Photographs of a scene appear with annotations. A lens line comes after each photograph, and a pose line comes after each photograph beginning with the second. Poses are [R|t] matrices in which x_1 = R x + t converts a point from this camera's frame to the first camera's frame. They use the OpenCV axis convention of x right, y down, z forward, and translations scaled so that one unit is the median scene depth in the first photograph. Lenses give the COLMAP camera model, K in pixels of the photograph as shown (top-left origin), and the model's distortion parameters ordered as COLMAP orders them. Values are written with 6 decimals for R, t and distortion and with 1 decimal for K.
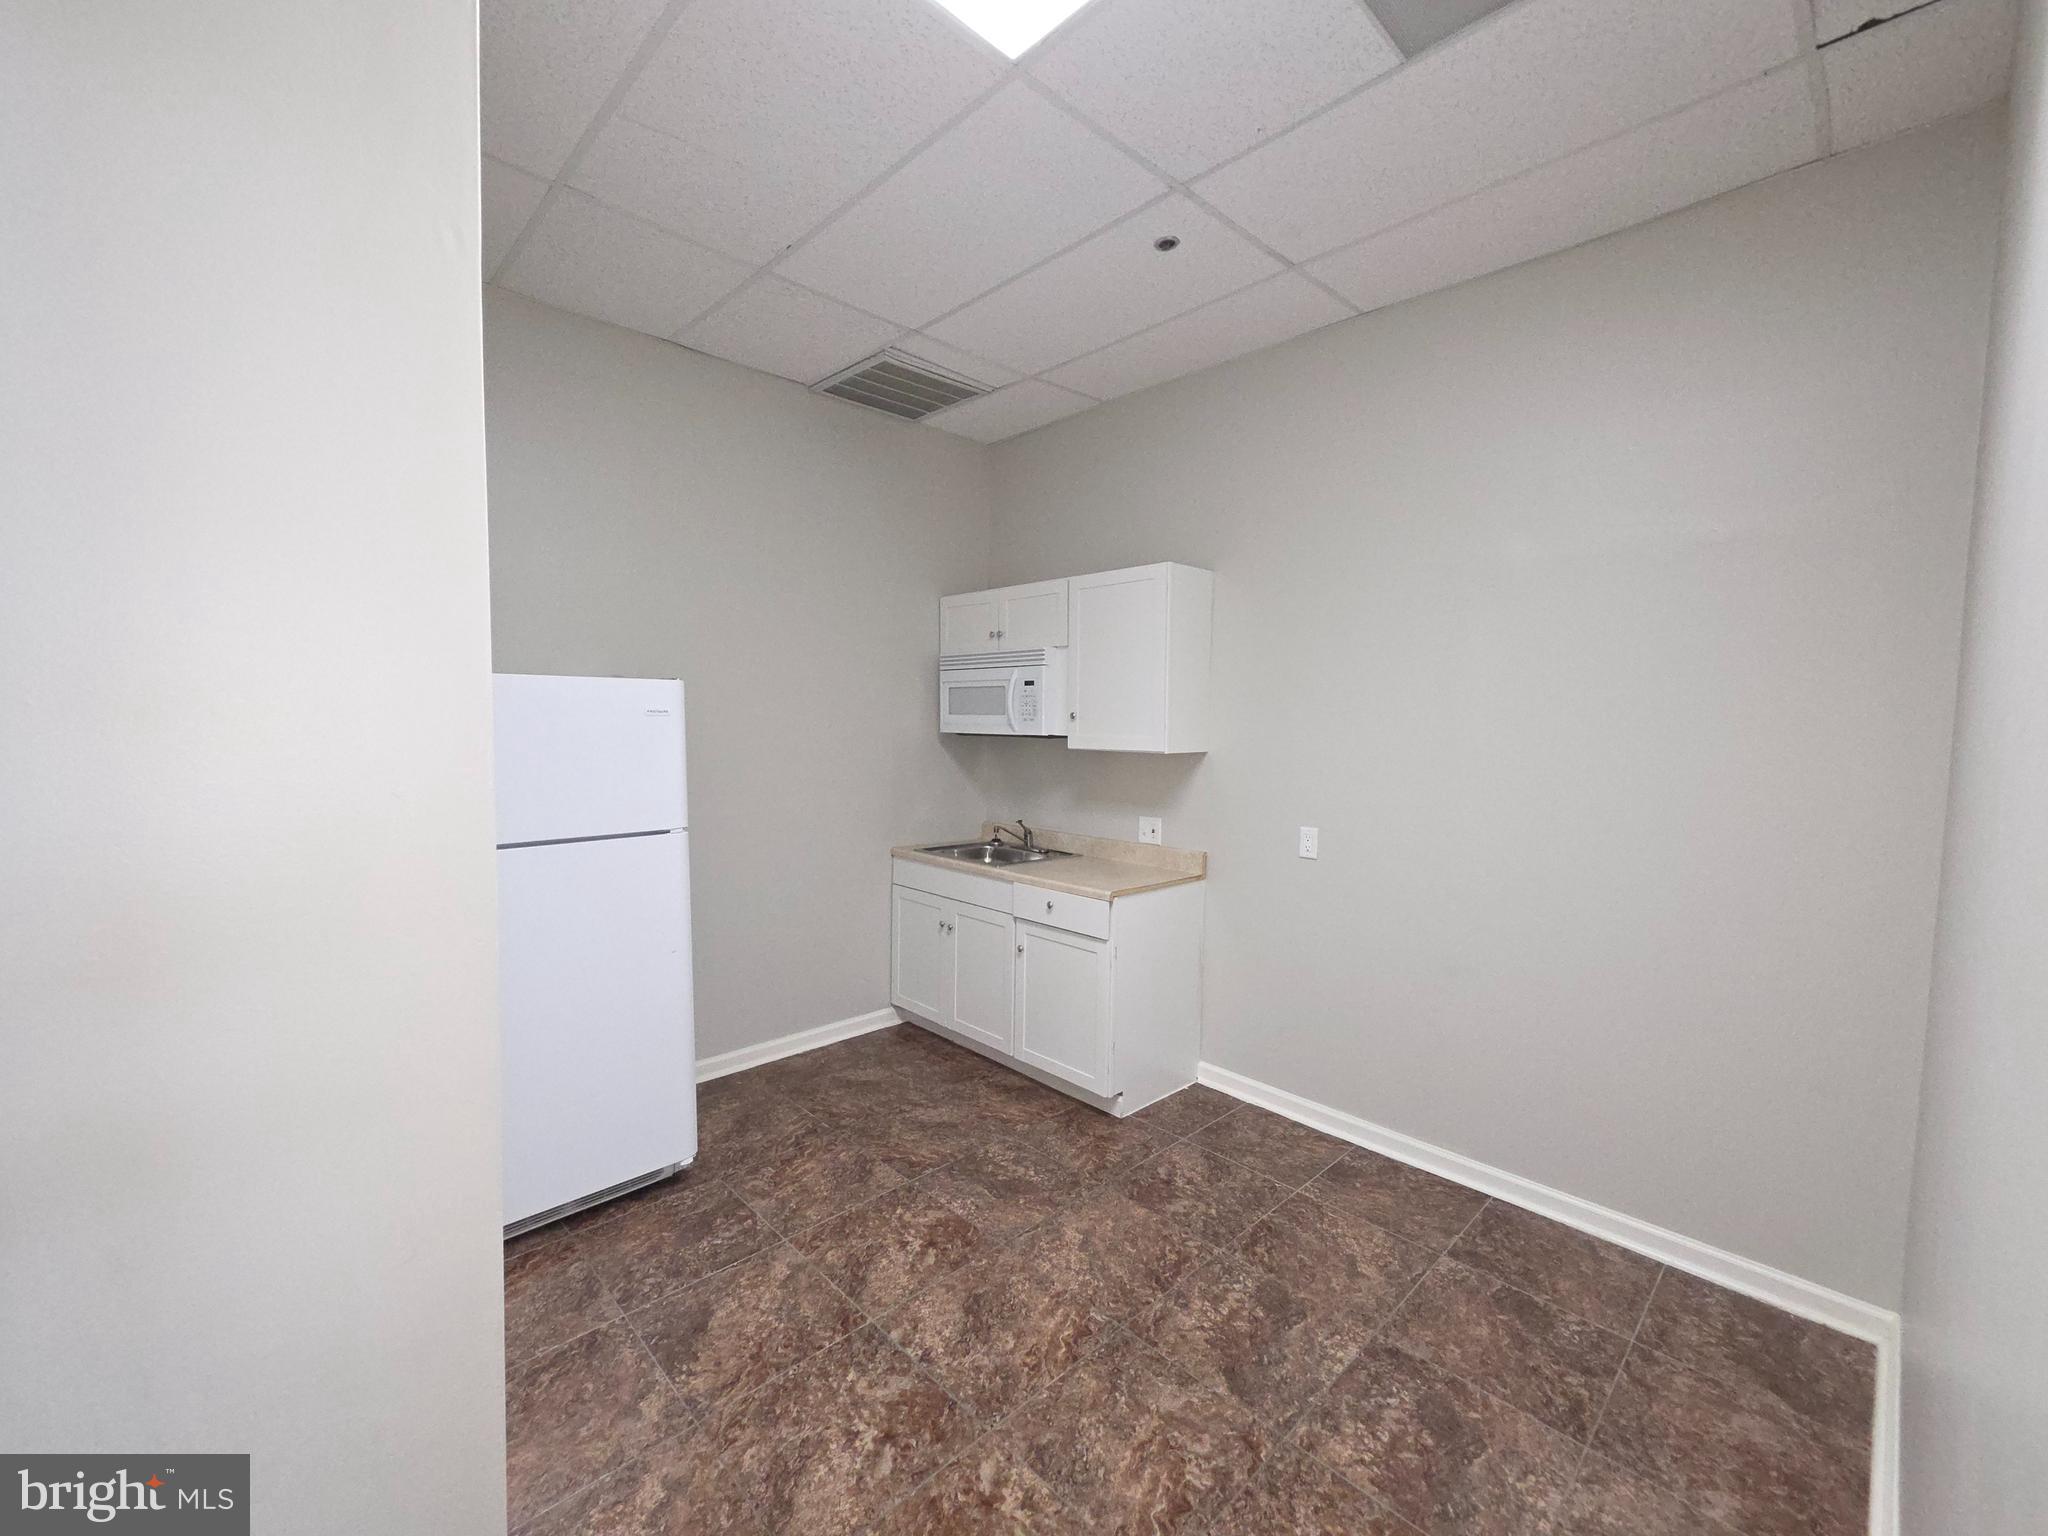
lens RADIAL K [[837.7, 0, 1024.0], [0, 837.7, 768.0], [0, 0, 1]] dist [0.001491, 0.000310]
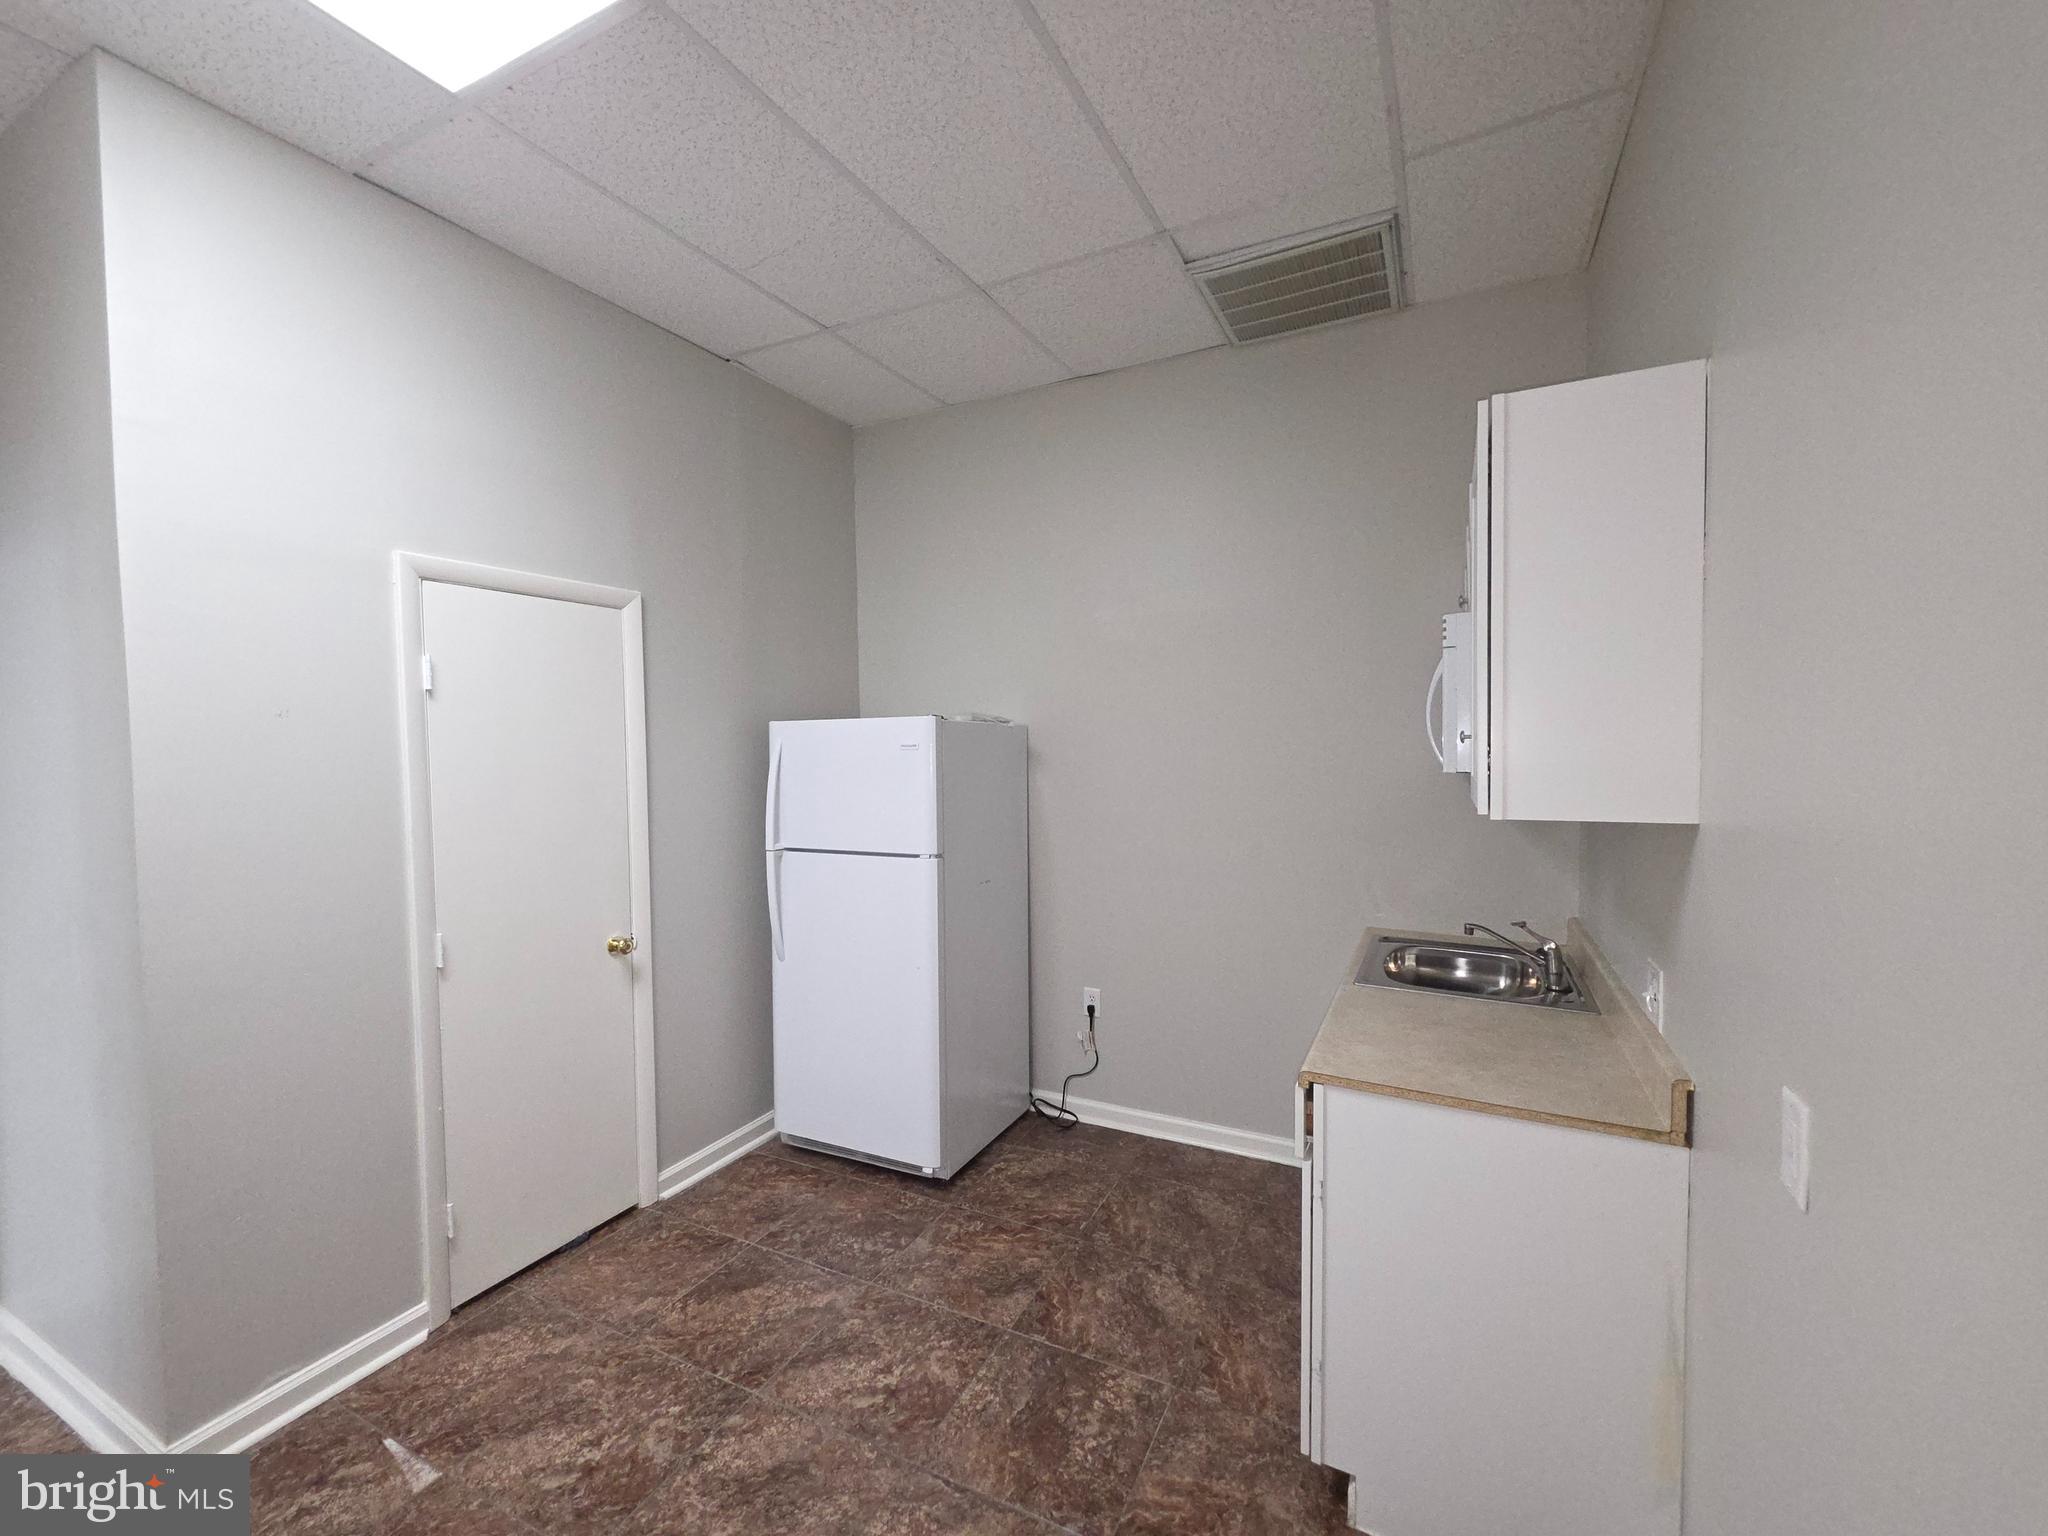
lens RADIAL K [[837.7, 0, 1024.0], [0, 837.7, 768.0], [0, 0, 1]] dist [0.001491, 0.000310]
pose [[0.327359, 0.011251, -0.944833, 0.623710], [-0.037797, 0.999285, -0.001197, -0.040321], [0.944144, 0.036104, 0.327550, 0.744059]]
